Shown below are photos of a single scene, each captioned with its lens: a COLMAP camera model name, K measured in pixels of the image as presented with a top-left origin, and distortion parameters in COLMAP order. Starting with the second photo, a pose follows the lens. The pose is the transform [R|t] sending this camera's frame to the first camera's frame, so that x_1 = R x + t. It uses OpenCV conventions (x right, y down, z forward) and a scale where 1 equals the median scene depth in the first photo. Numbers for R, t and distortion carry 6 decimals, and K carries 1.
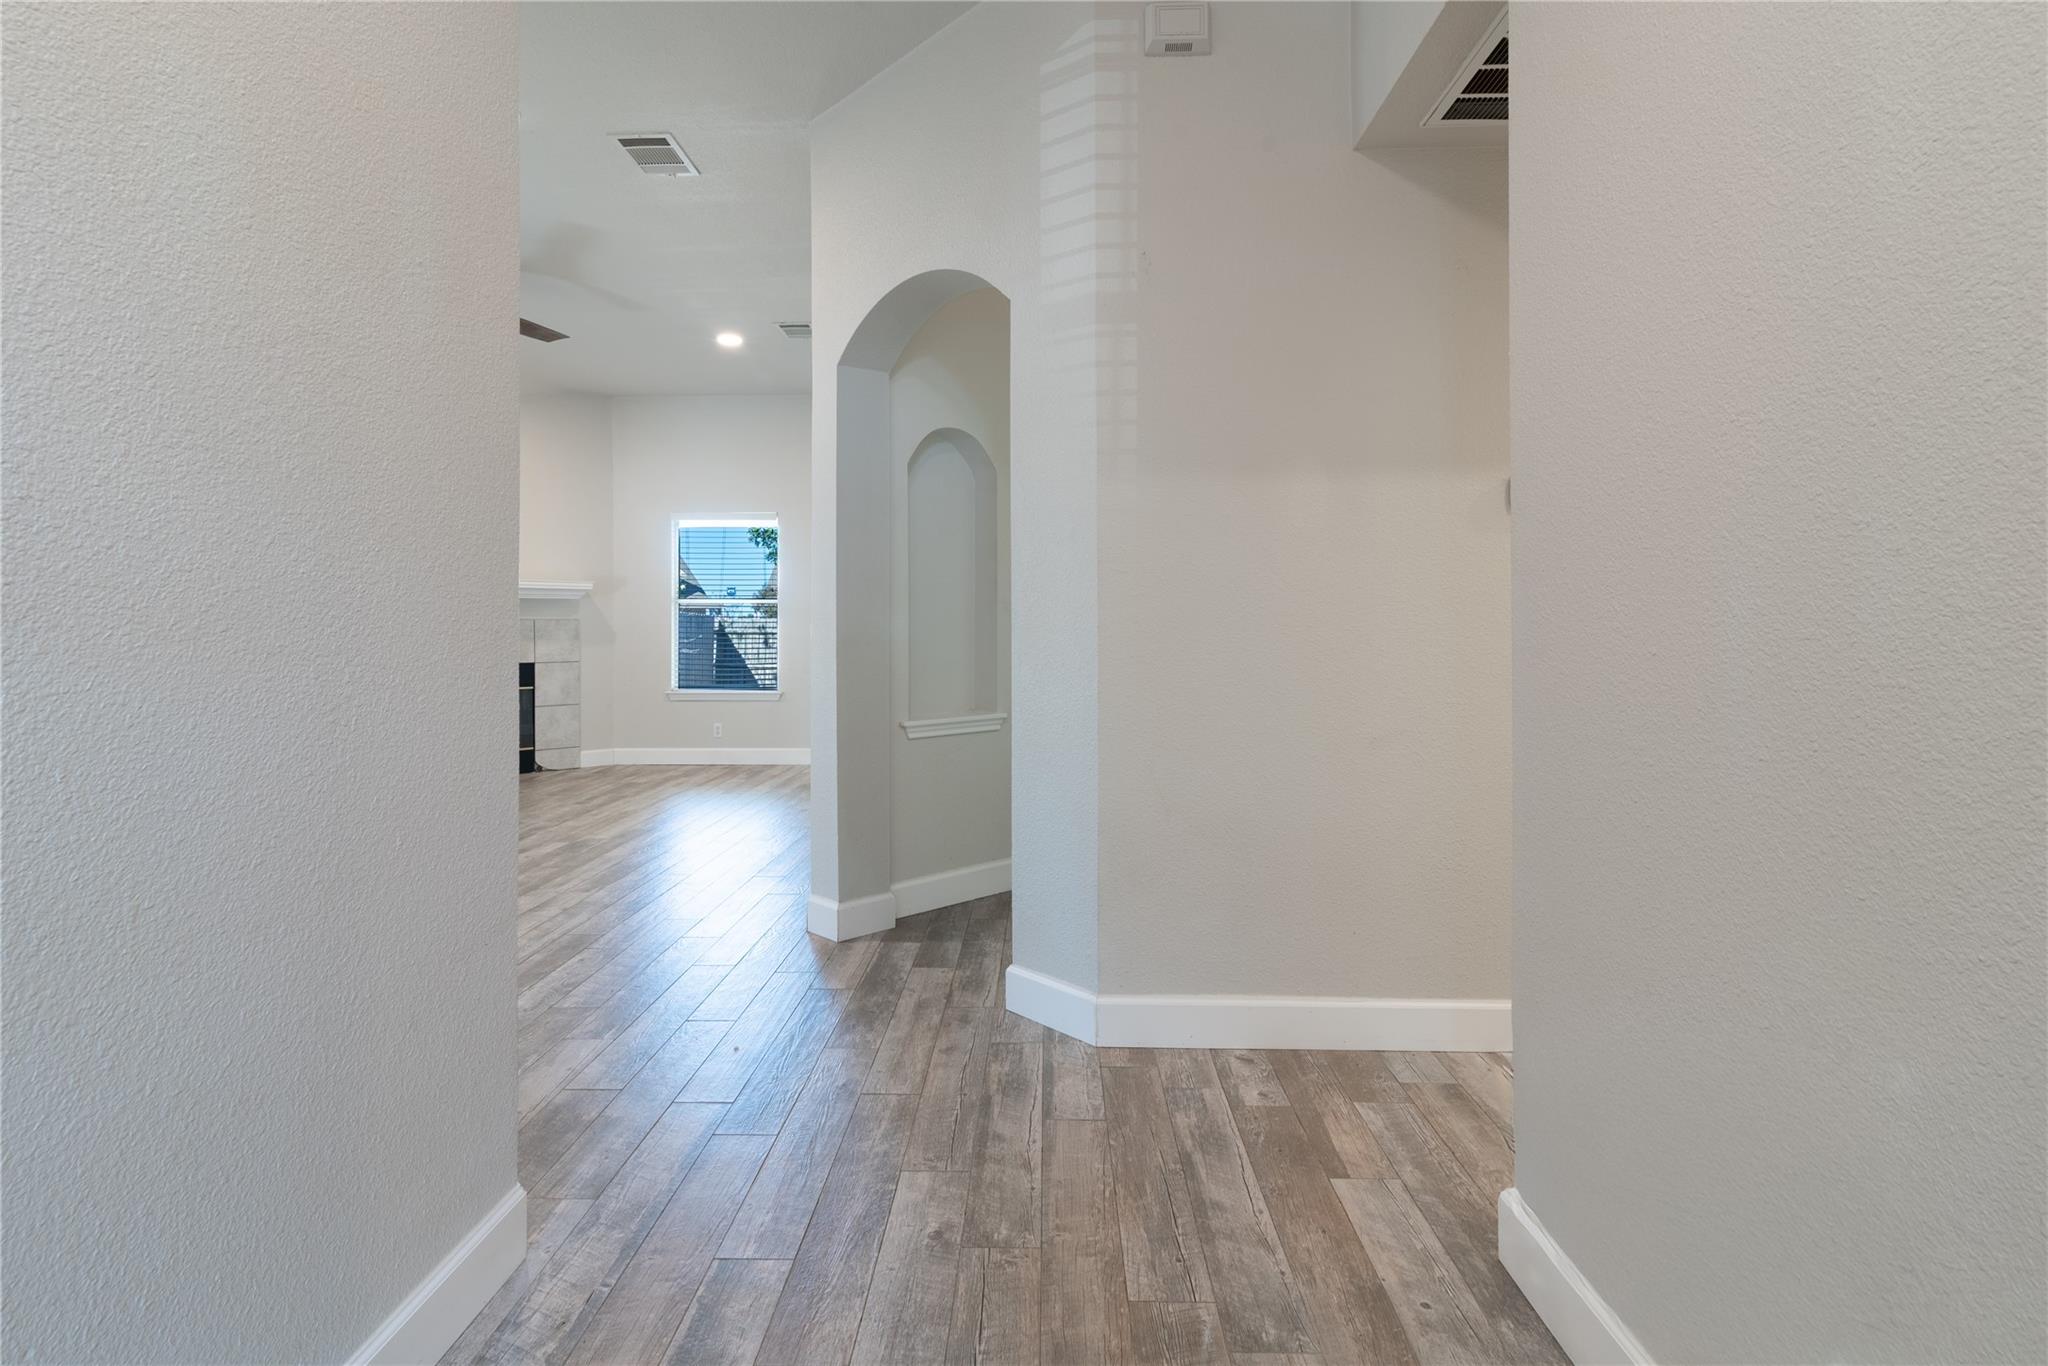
lens RADIAL K [[1038.9, 0, 1058.2], [0, 1038.9, 541.0], [0, 0, 1]] dist [0.000005, -0.000669]
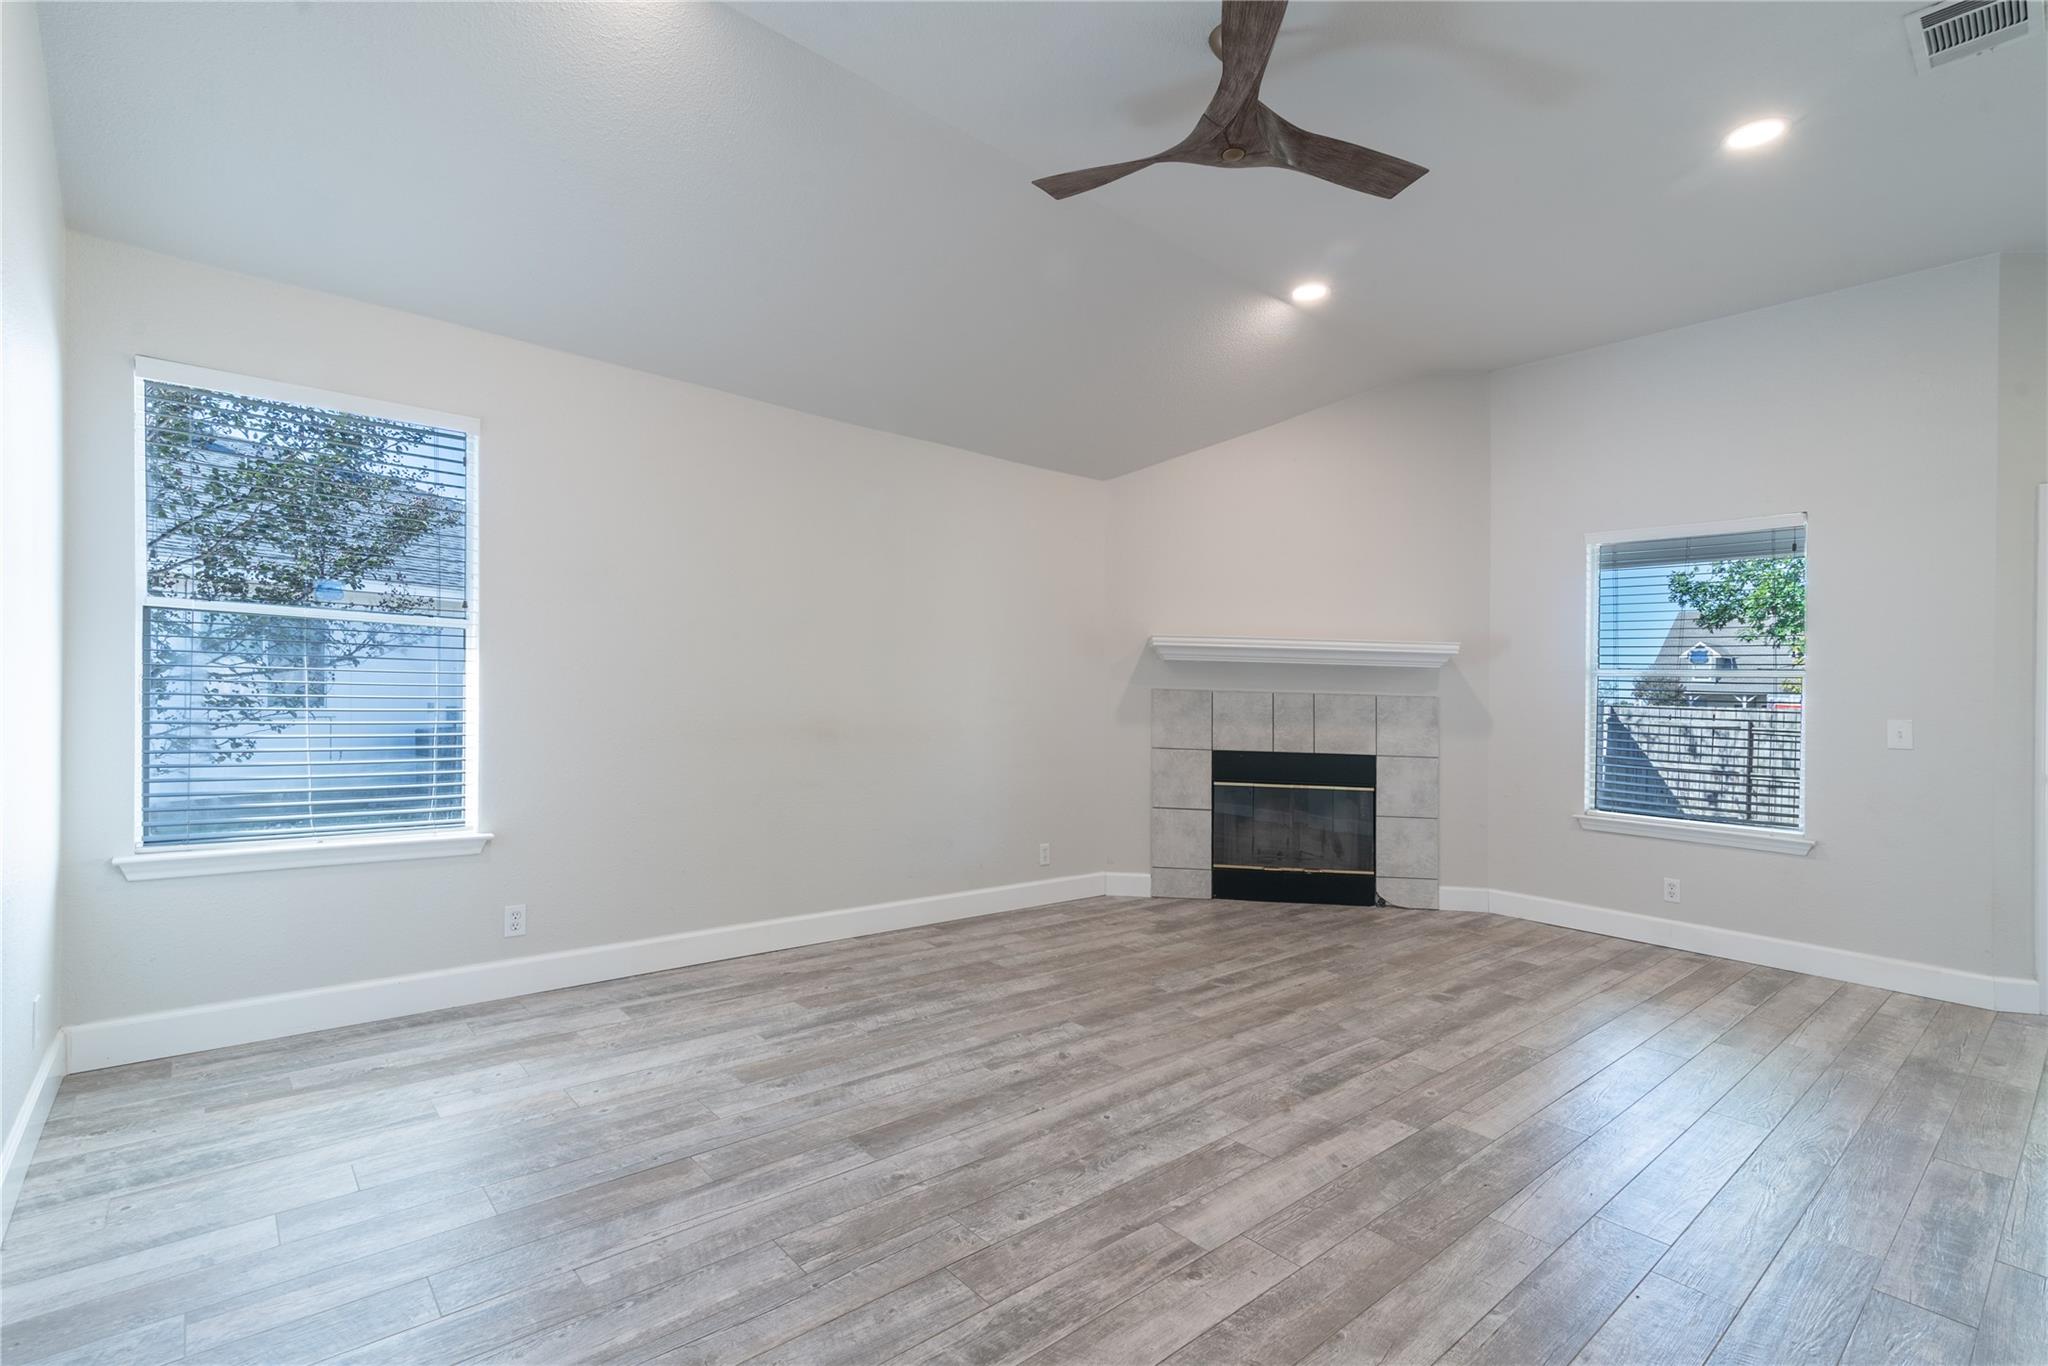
lens RADIAL K [[948.4, 0, 1010.8], [0, 948.4, 713.6], [0, 0, 1]] dist [0.014585, -0.002970]
pose [[0.657295, 0.039757, -0.752584, -0.221605], [0.026303, 0.996789, 0.075630, 0.039873], [0.753175, -0.069506, 0.654138, 0.478960]]
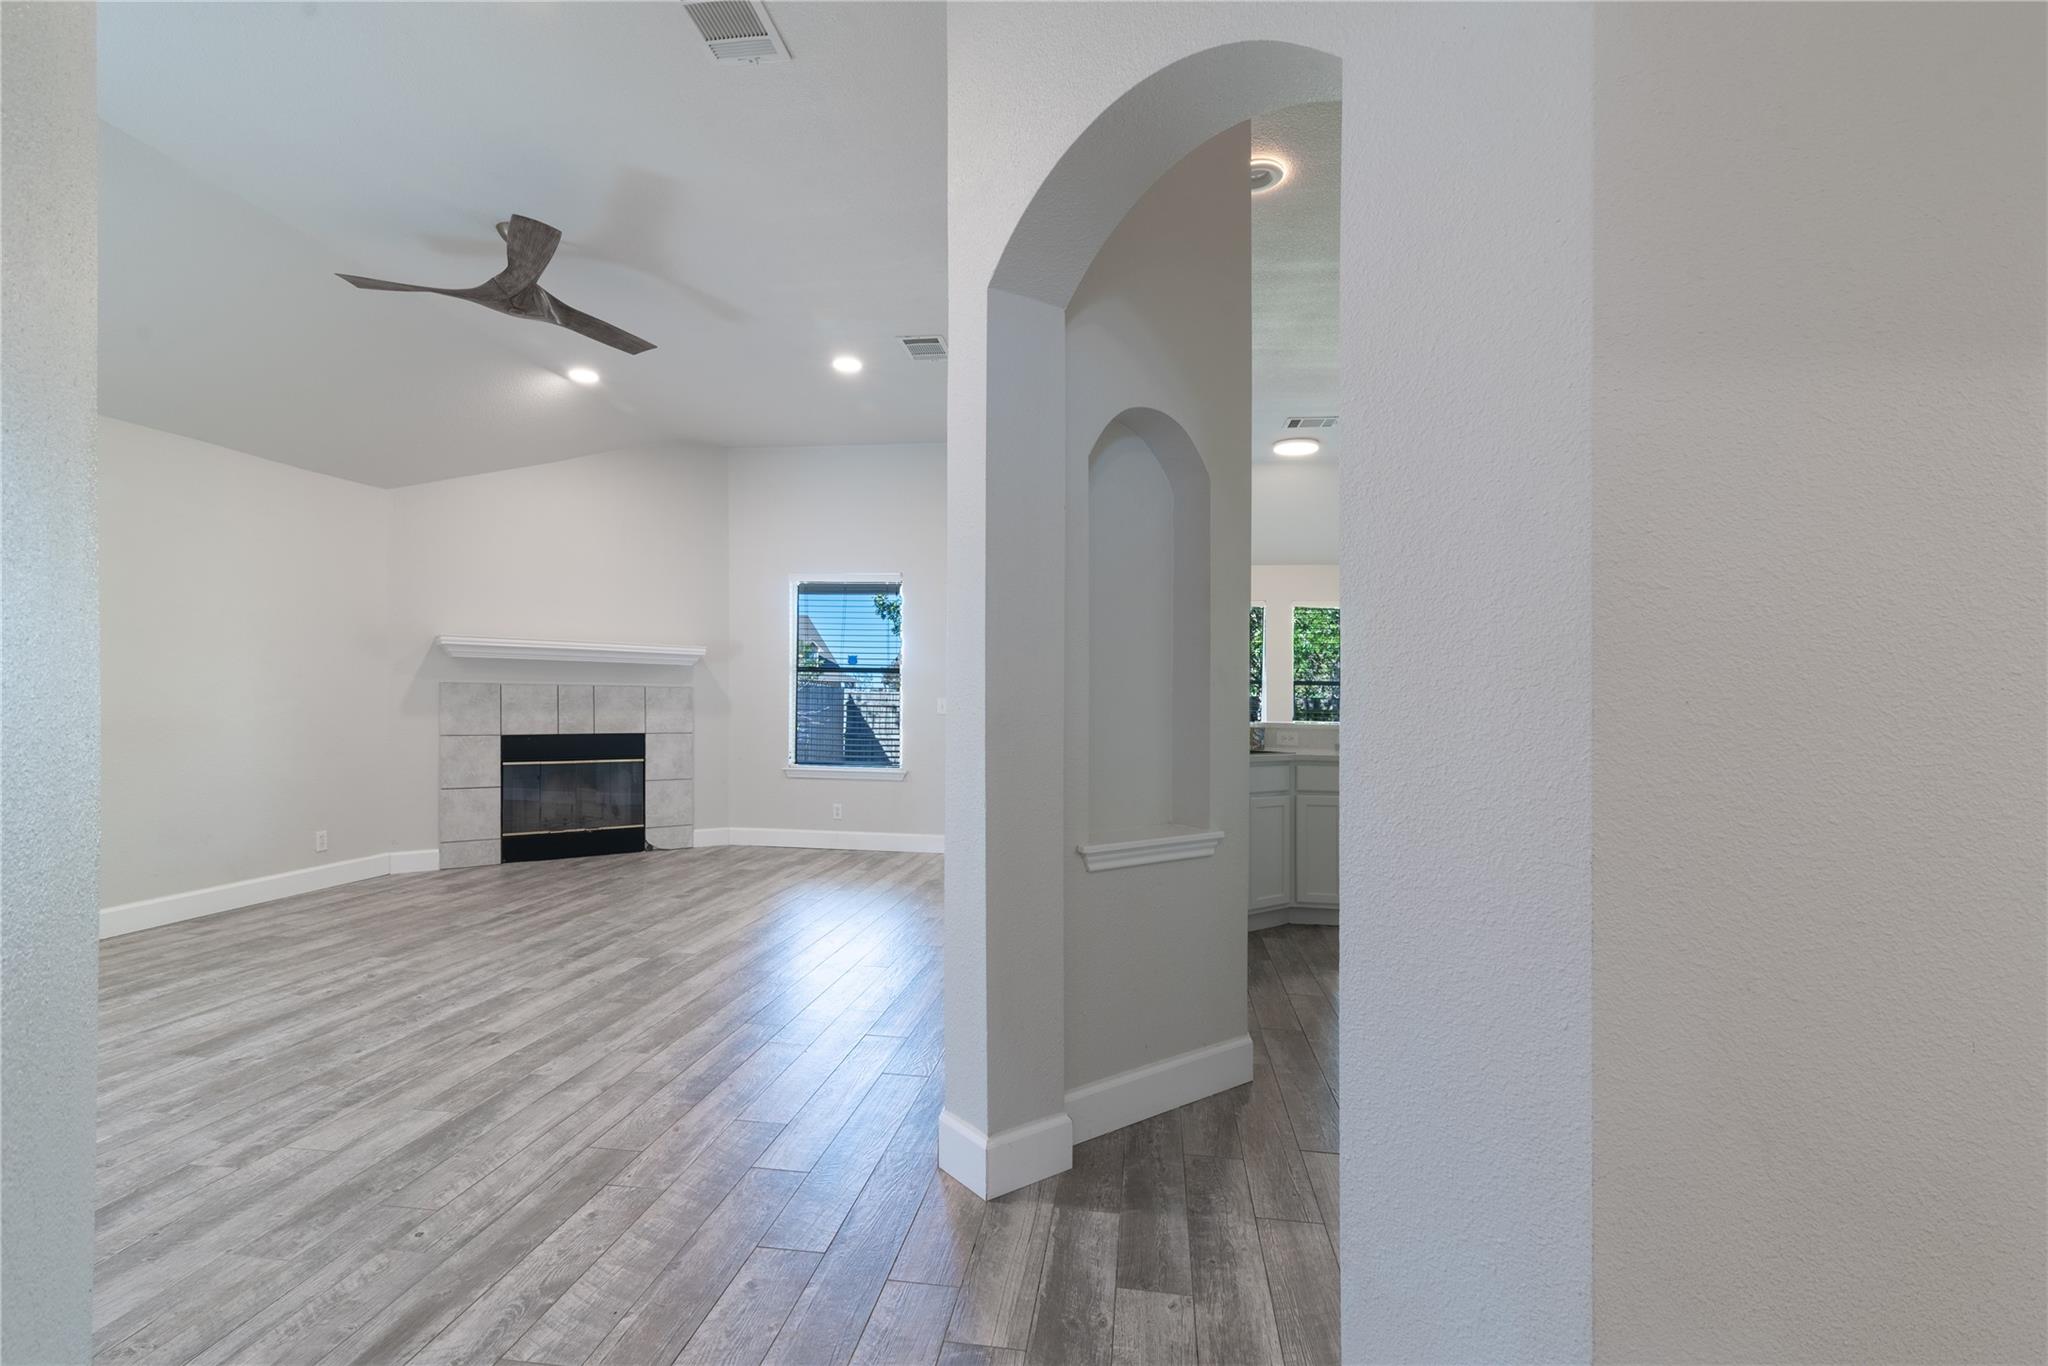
lens RADIAL K [[948.4, 0, 1031.1], [0, 948.4, 669.8], [0, 0, 1]] dist [0.014585, -0.002970]
pose [[0.991275, 0.015211, -0.130928, -0.068469], [-0.009155, 0.998866, 0.046731, 0.022745], [0.131490, -0.045125, 0.990290, 0.266384]]
